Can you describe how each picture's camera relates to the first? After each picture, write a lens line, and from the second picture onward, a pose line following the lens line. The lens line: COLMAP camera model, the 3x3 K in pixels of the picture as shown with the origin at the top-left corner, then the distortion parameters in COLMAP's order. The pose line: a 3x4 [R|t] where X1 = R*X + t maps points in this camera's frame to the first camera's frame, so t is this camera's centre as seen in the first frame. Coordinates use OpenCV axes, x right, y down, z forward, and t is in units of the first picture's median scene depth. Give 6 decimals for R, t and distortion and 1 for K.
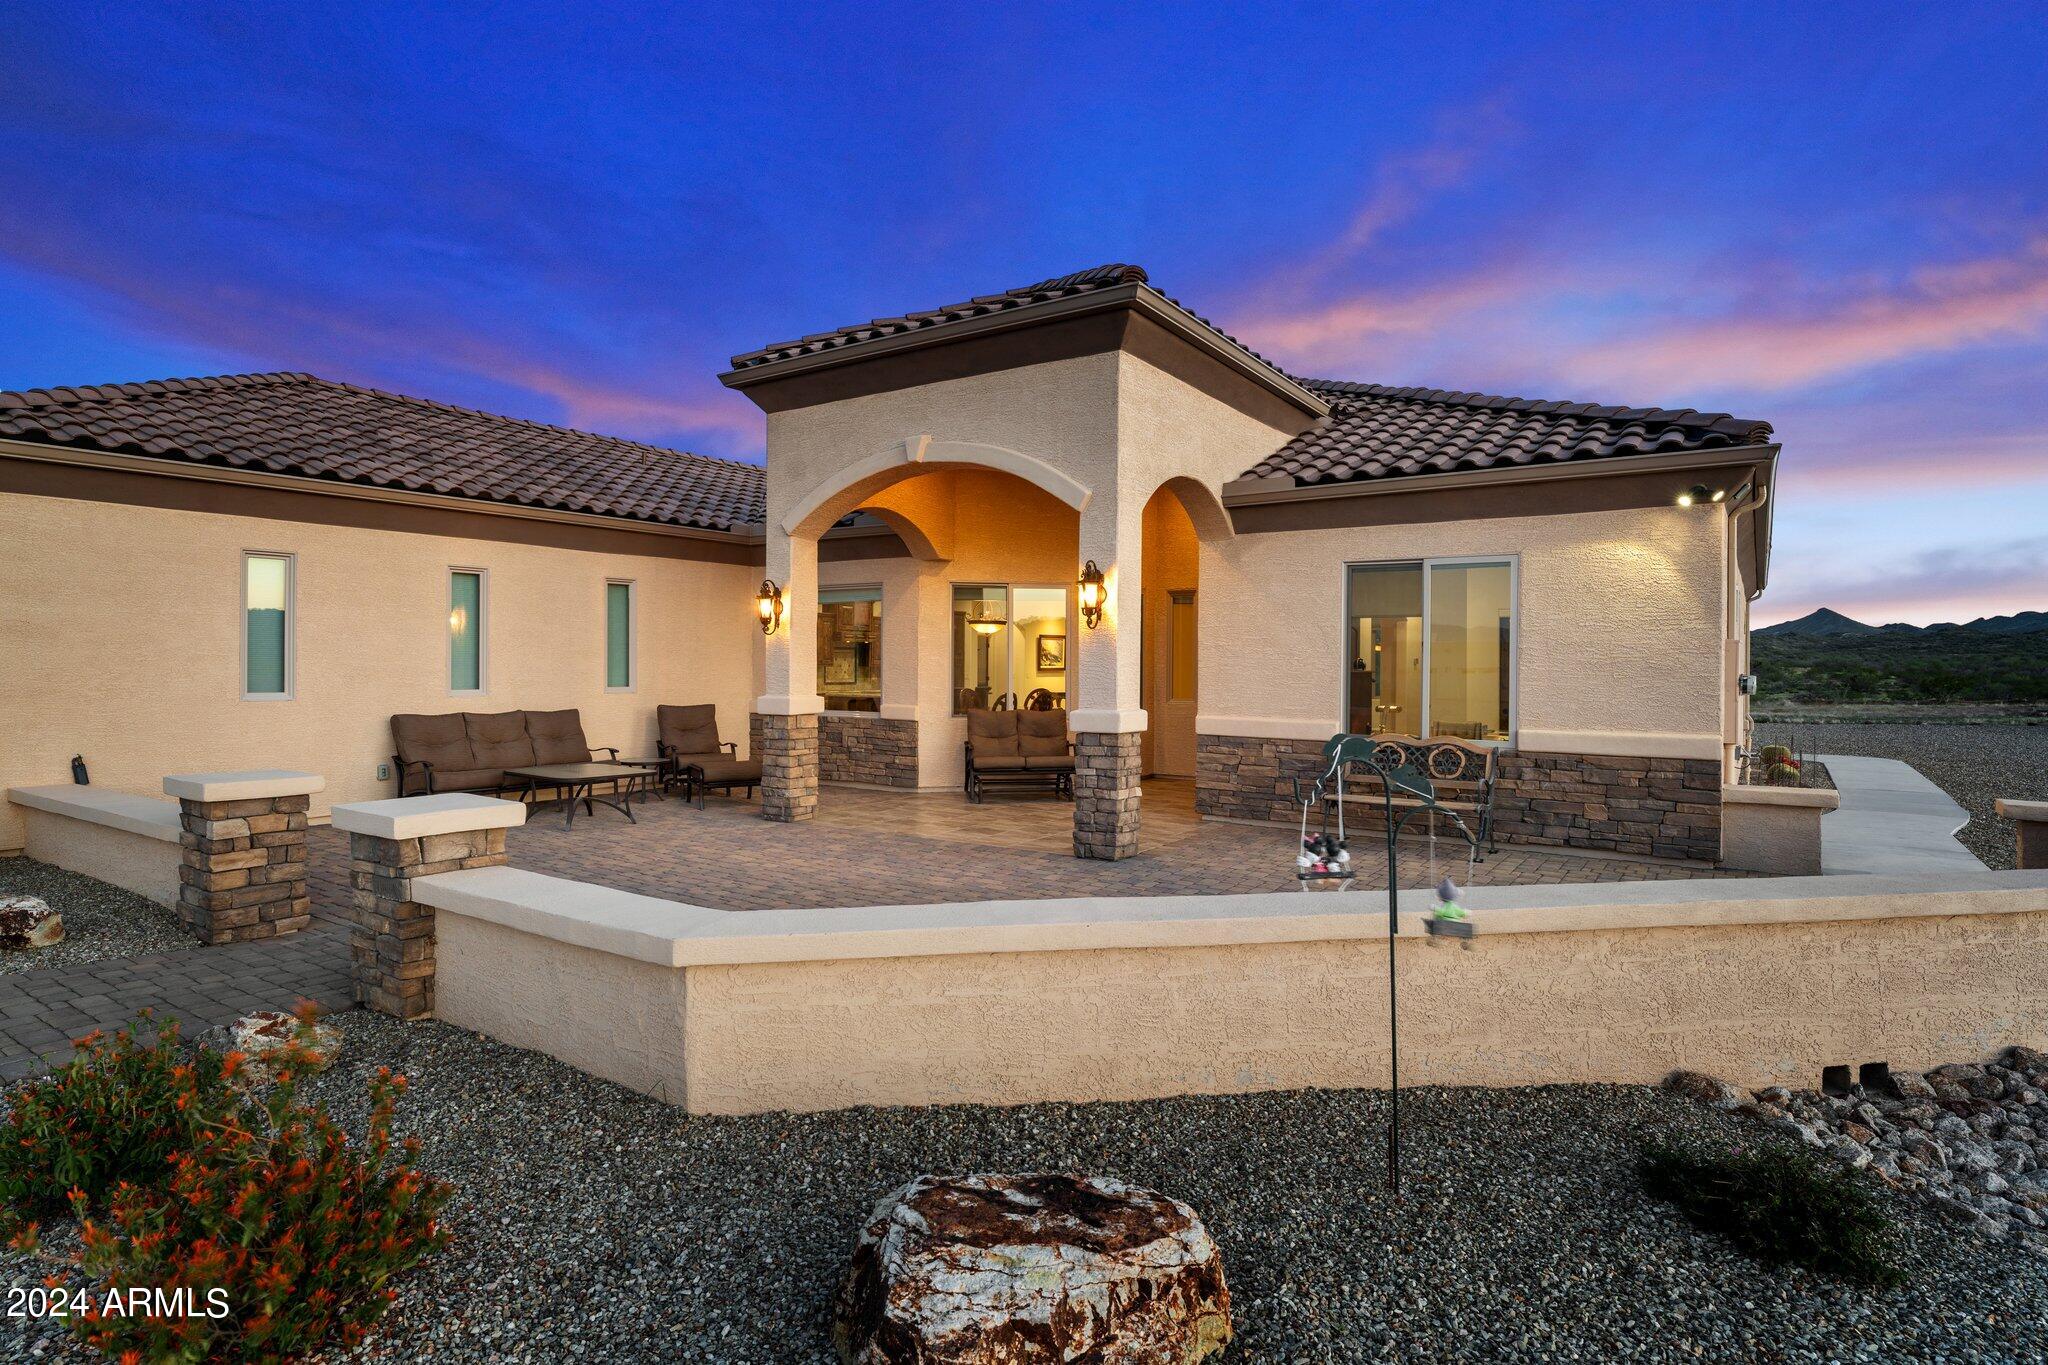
lens RADIAL K [[1072.4, 0, 1024.0], [0, 1072.4, 682.5], [0, 0, 1]] dist [0.000596, -0.000210]
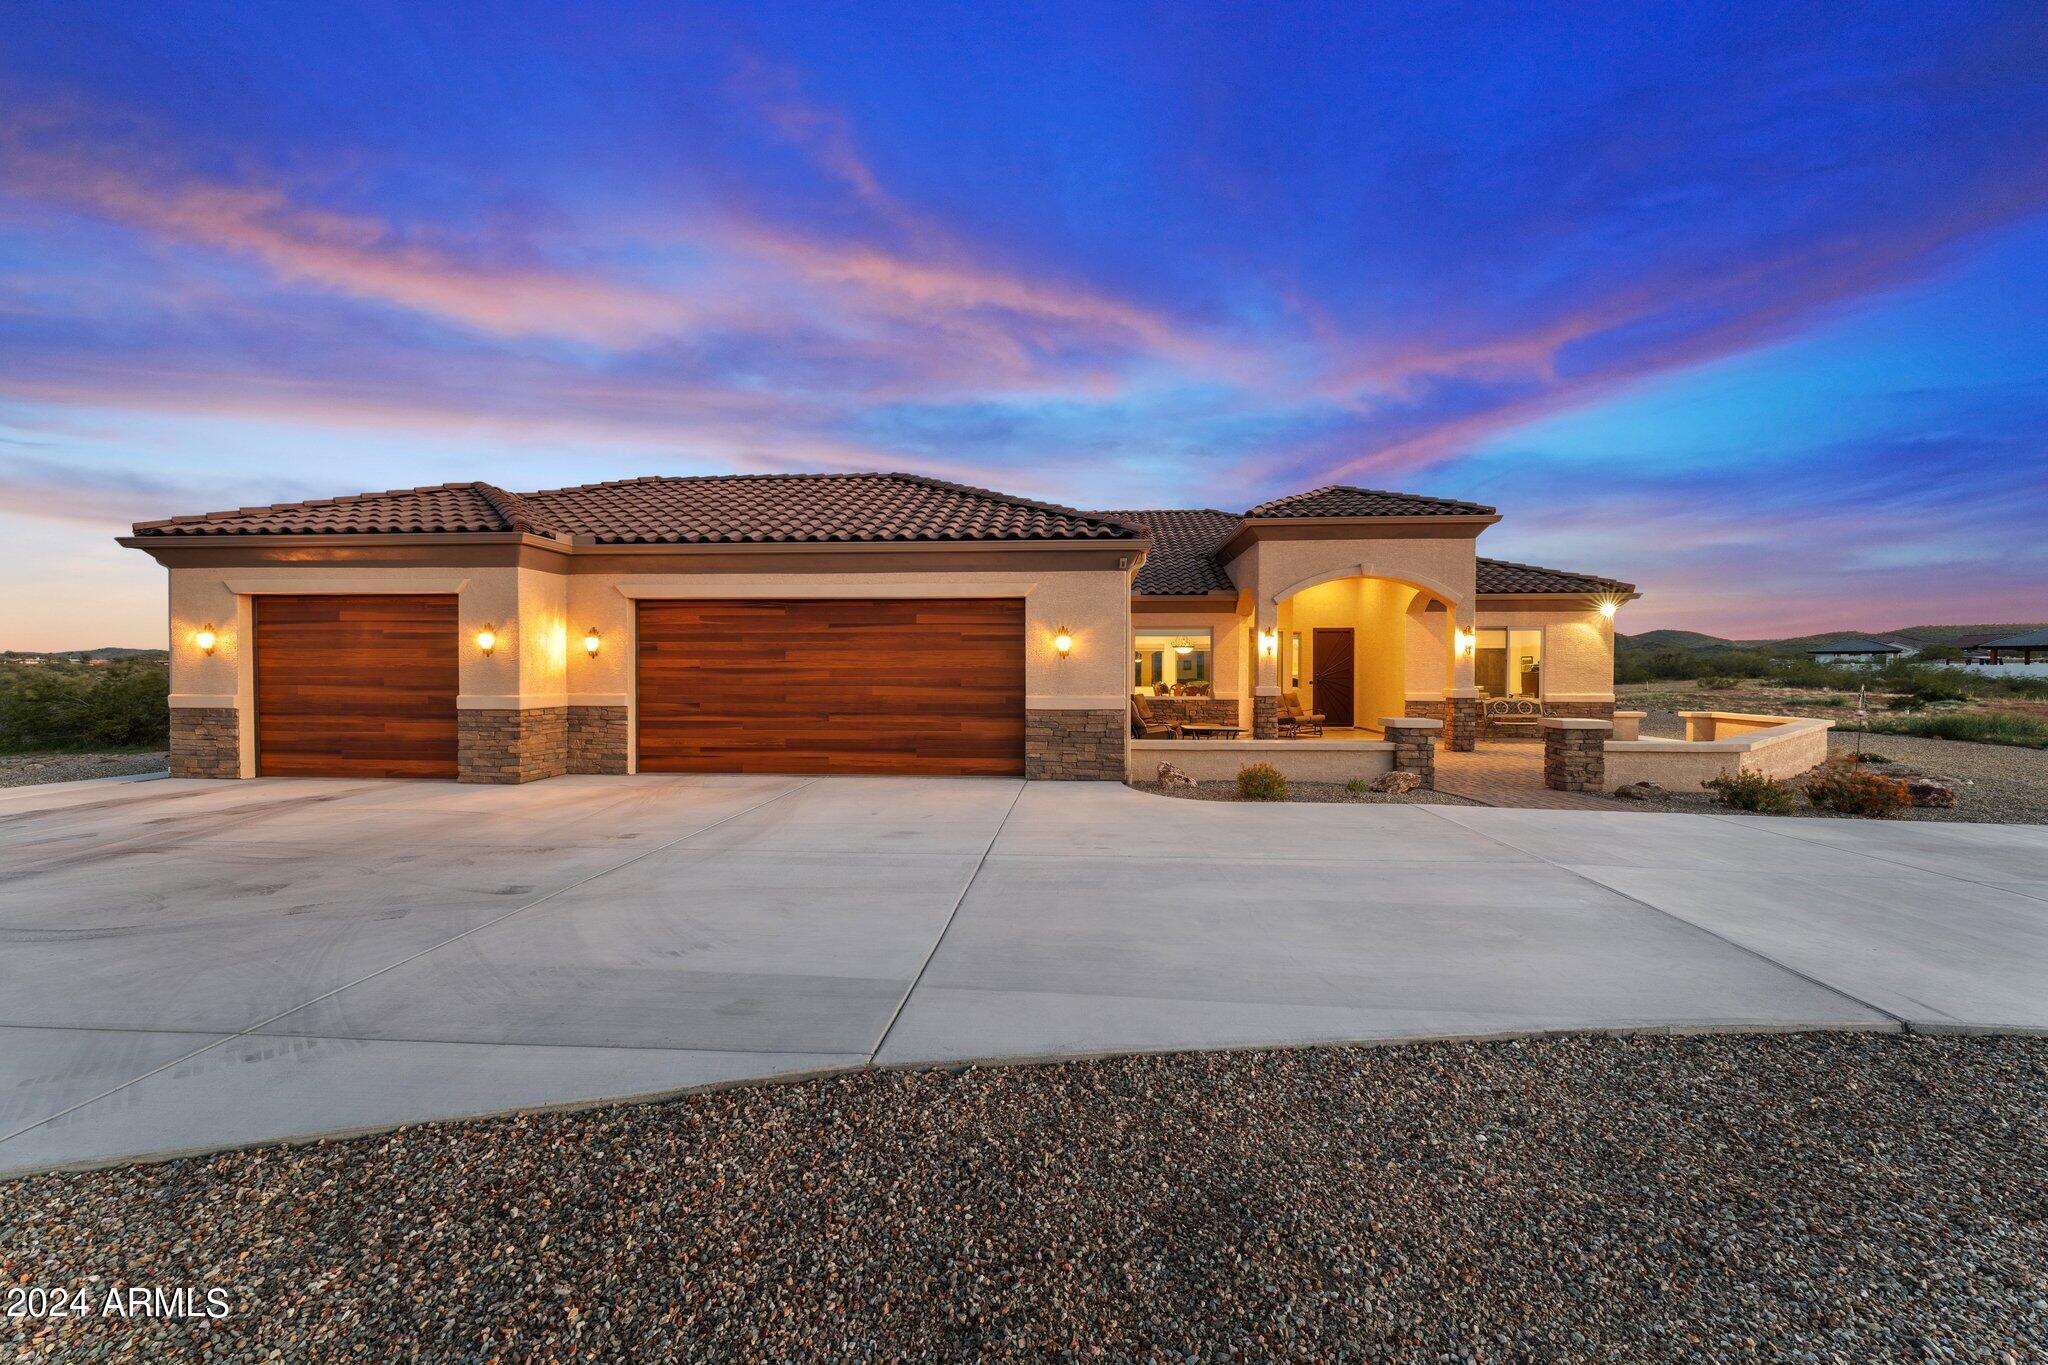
lens RADIAL K [[814.4, 0, 1024.0], [0, 814.4, 682.5], [0, 0, 1]] dist [0.000166, -0.000025]
pose [[0.864758, -0.012560, 0.502031, -1.497951], [0.013845, 0.999903, 0.001167, -0.003235], [-0.501997, 0.005941, 0.864849, -0.061221]]
